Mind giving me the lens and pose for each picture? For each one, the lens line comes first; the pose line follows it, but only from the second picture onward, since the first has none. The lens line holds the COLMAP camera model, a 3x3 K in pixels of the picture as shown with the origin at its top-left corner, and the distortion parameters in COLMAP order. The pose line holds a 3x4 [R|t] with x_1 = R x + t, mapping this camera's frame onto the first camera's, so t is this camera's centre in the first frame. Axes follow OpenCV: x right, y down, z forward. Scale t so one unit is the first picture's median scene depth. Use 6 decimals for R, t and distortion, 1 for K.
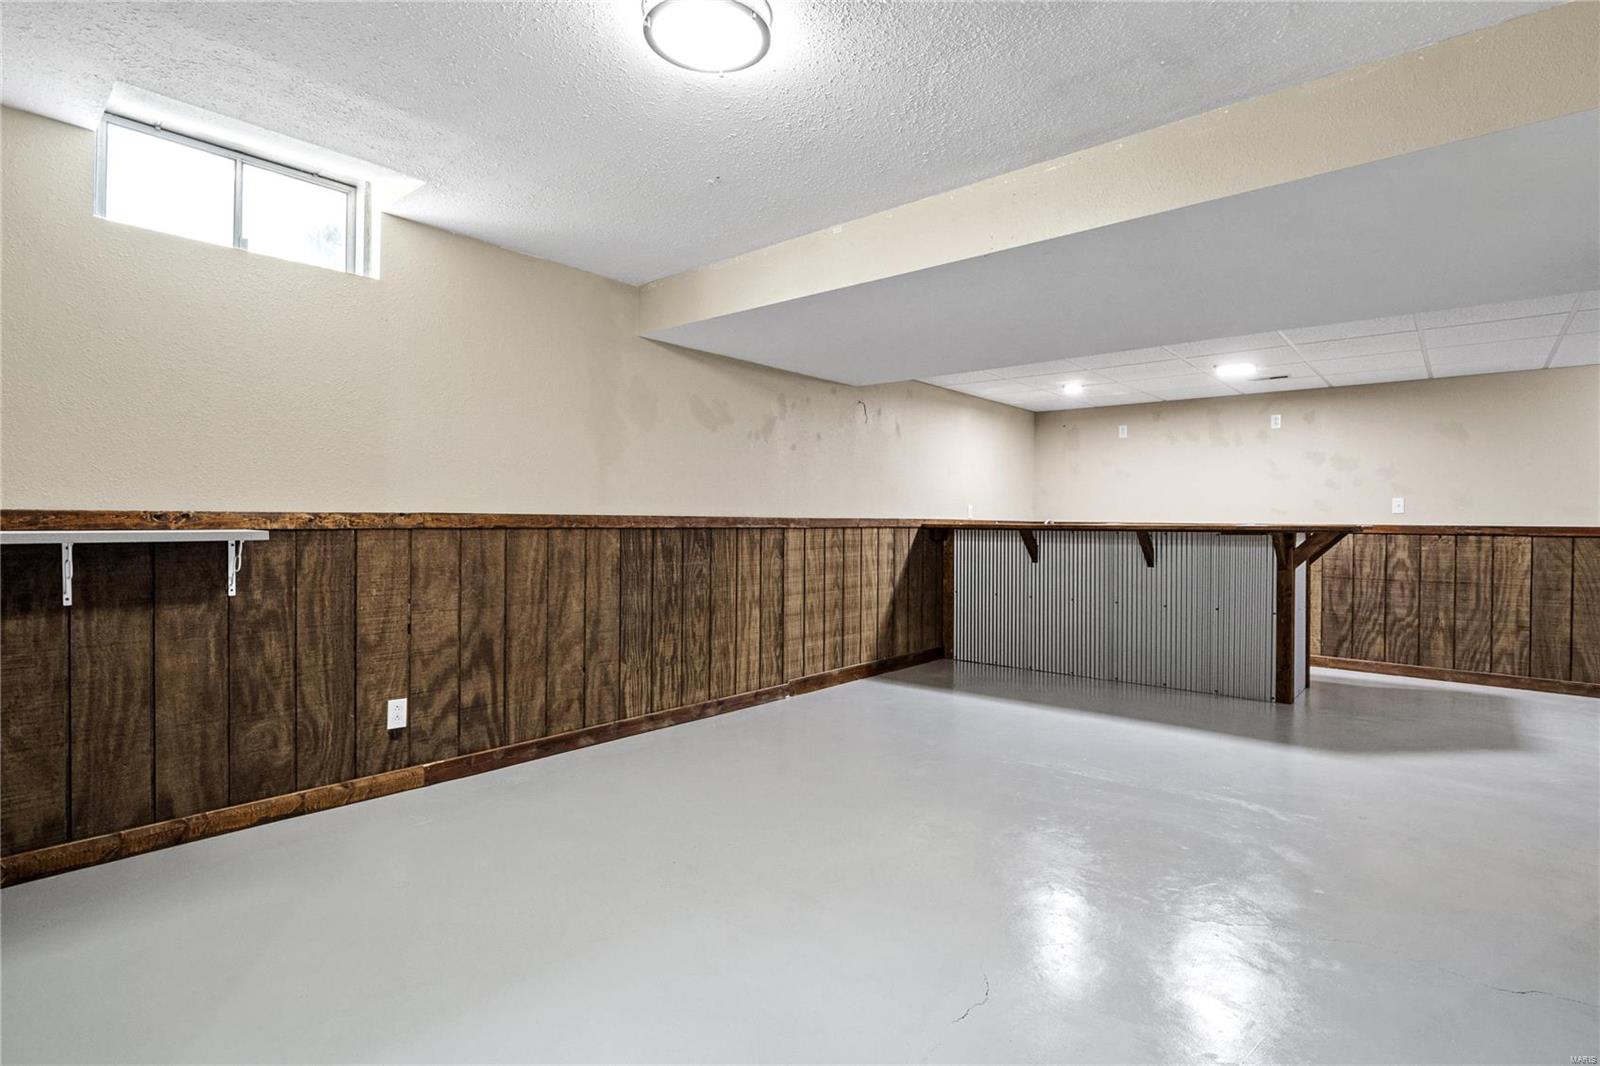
lens RADIAL K [[747.3, 0, 811.9], [0, 747.3, 524.7], [0, 0, 1]] dist [-0.001495, -0.000151]
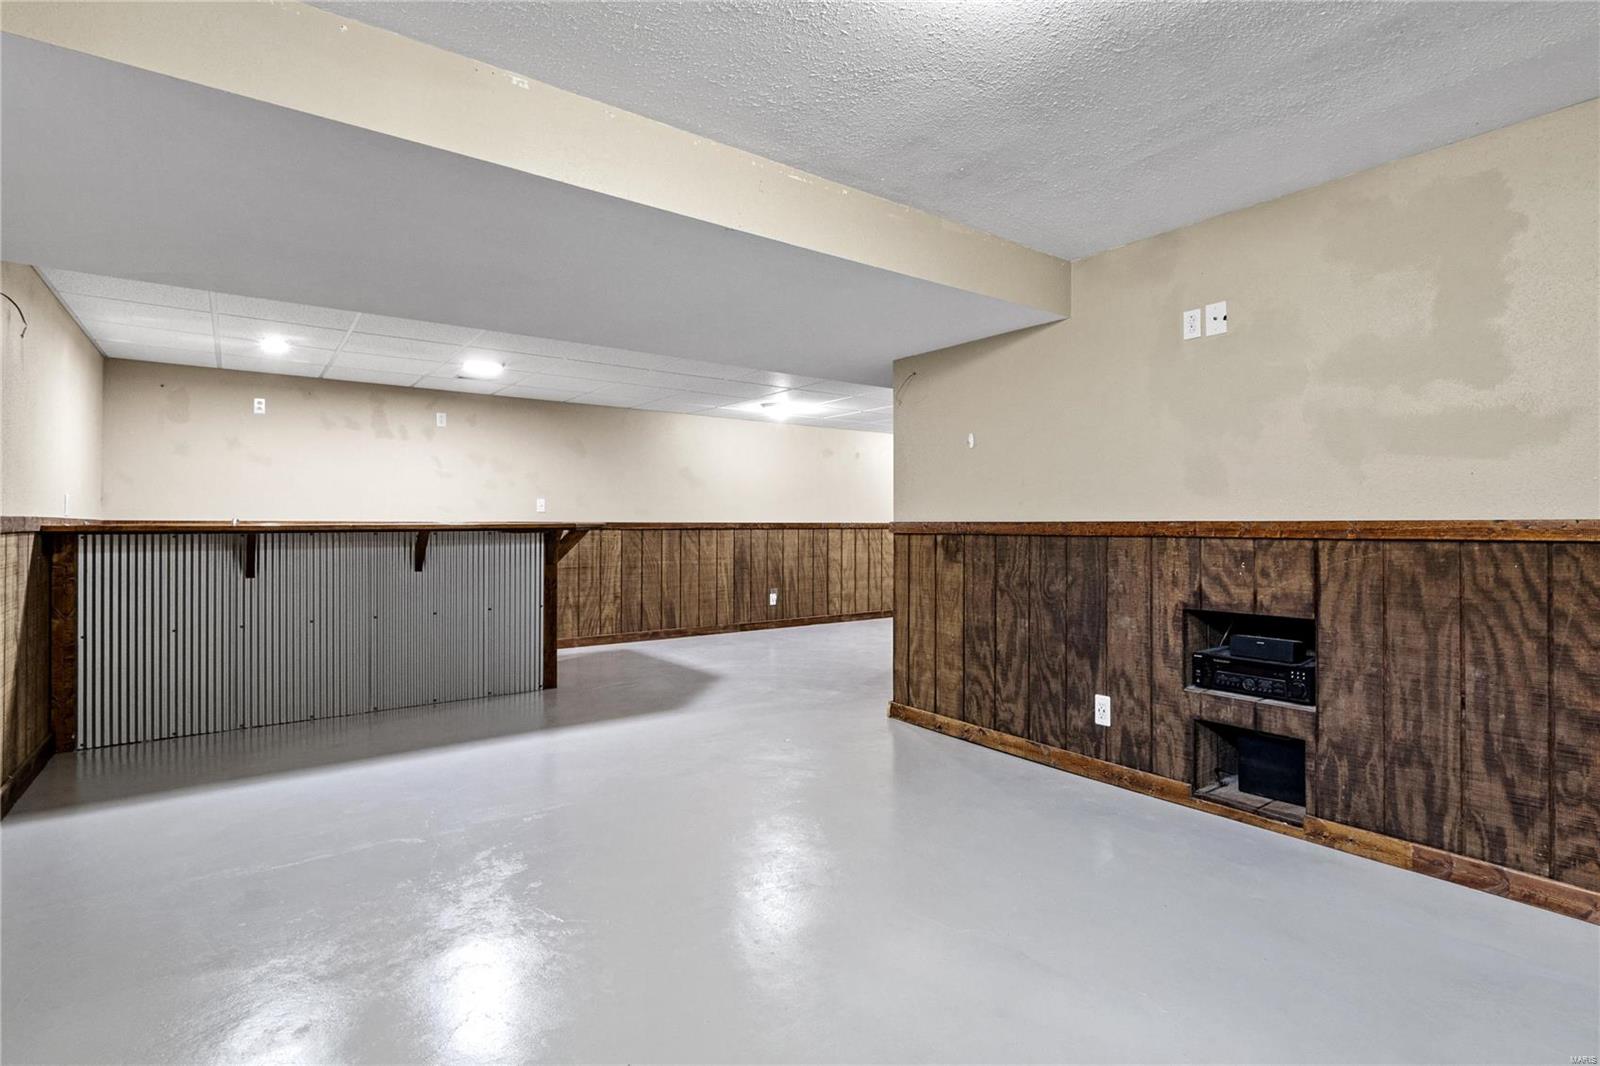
lens RADIAL K [[781.8, 0, 805.1], [0, 781.8, 524.0], [0, 0, 1]] dist [-0.005307, -0.001854]
pose [[0.228585, -0.009143, 0.973481, -0.330624], [0.008080, 0.999939, 0.007495, -0.002447], [-0.973490, 0.006152, 0.228645, 0.336005]]
